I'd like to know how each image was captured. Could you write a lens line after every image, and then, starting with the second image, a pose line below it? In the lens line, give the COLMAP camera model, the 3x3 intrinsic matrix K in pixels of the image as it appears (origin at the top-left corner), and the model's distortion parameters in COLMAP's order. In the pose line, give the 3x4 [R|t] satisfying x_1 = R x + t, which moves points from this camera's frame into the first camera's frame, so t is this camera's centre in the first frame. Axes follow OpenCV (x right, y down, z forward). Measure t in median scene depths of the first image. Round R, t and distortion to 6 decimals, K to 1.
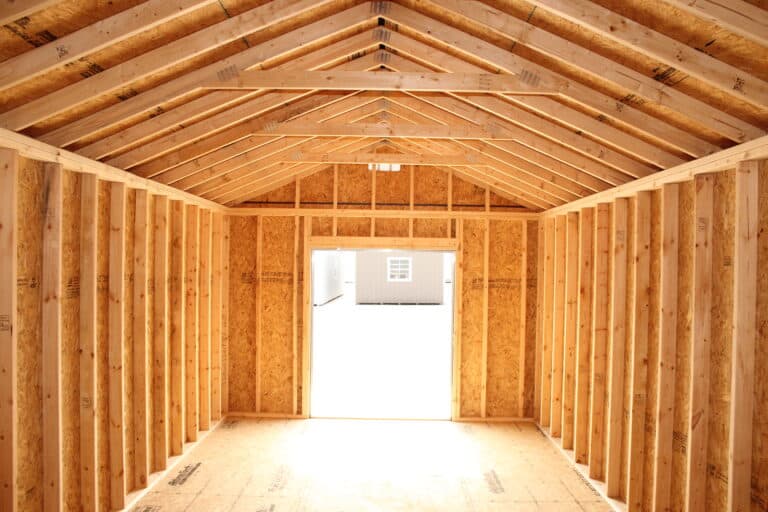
lens RADIAL K [[639.3, 0, 384.2], [0, 639.3, 270.6], [0, 0, 1]] dist [-0.169707, 0.153039]
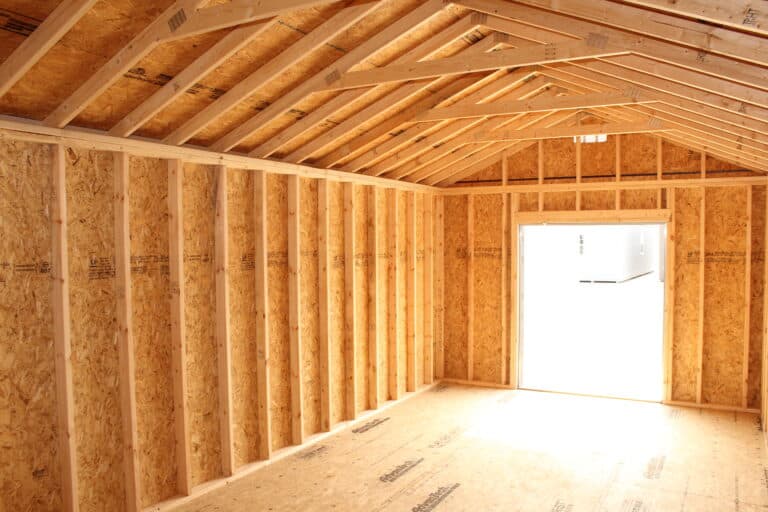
lens RADIAL K [[639.3, 0, 384.2], [0, 639.3, 270.6], [0, 0, 1]] dist [-0.169707, 0.153039]
pose [[0.875172, 0.002341, -0.483806, 0.189674], [0.015038, 0.999373, 0.032039, 0.004203], [0.483578, -0.035315, 0.874589, 0.001796]]
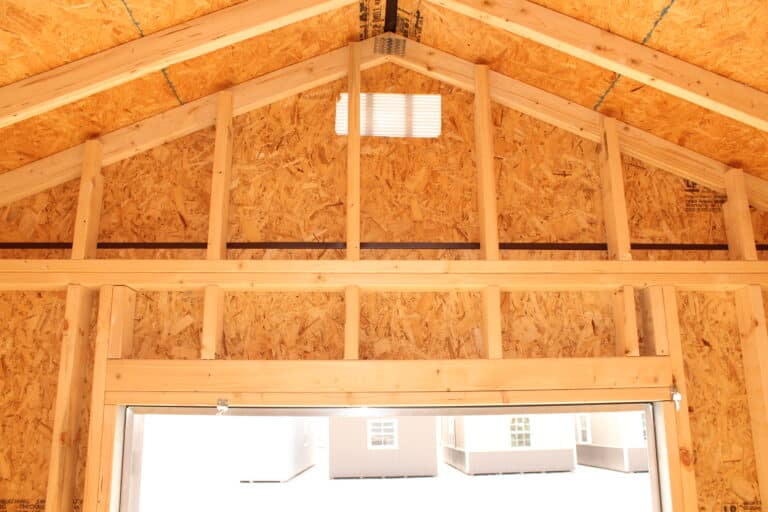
lens RADIAL K [[639.3, 0, 384.2], [0, 639.3, 270.6], [0, 0, 1]] dist [-0.169707, 0.153039]
pose [[0.999129, -0.014202, 0.039244, -0.014529], [0.023441, 0.968945, -0.246162, -0.023782], [-0.034530, 0.246867, 0.968434, 0.734051]]
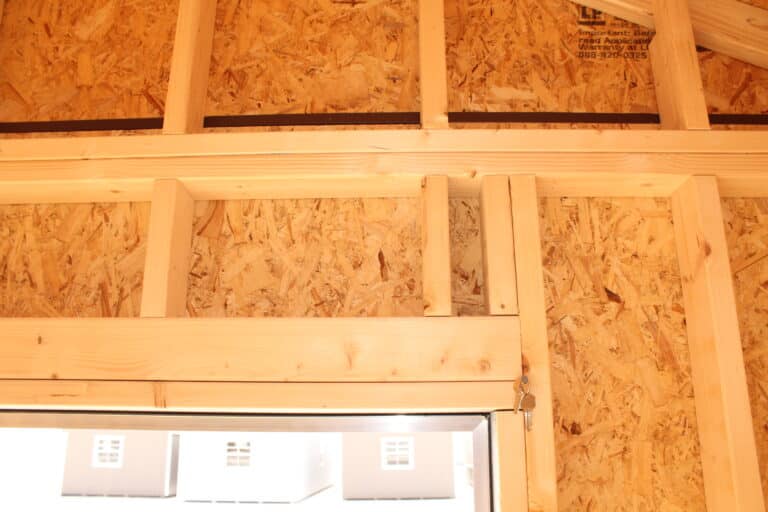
lens RADIAL K [[639.3, 0, 384.2], [0, 639.3, 270.6], [0, 0, 1]] dist [-0.169707, 0.153039]
pose [[0.999727, -0.020437, -0.011327, 0.091804], [0.016535, 0.961300, -0.275009, -0.024571], [0.016509, 0.274746, 0.961375, 0.868501]]
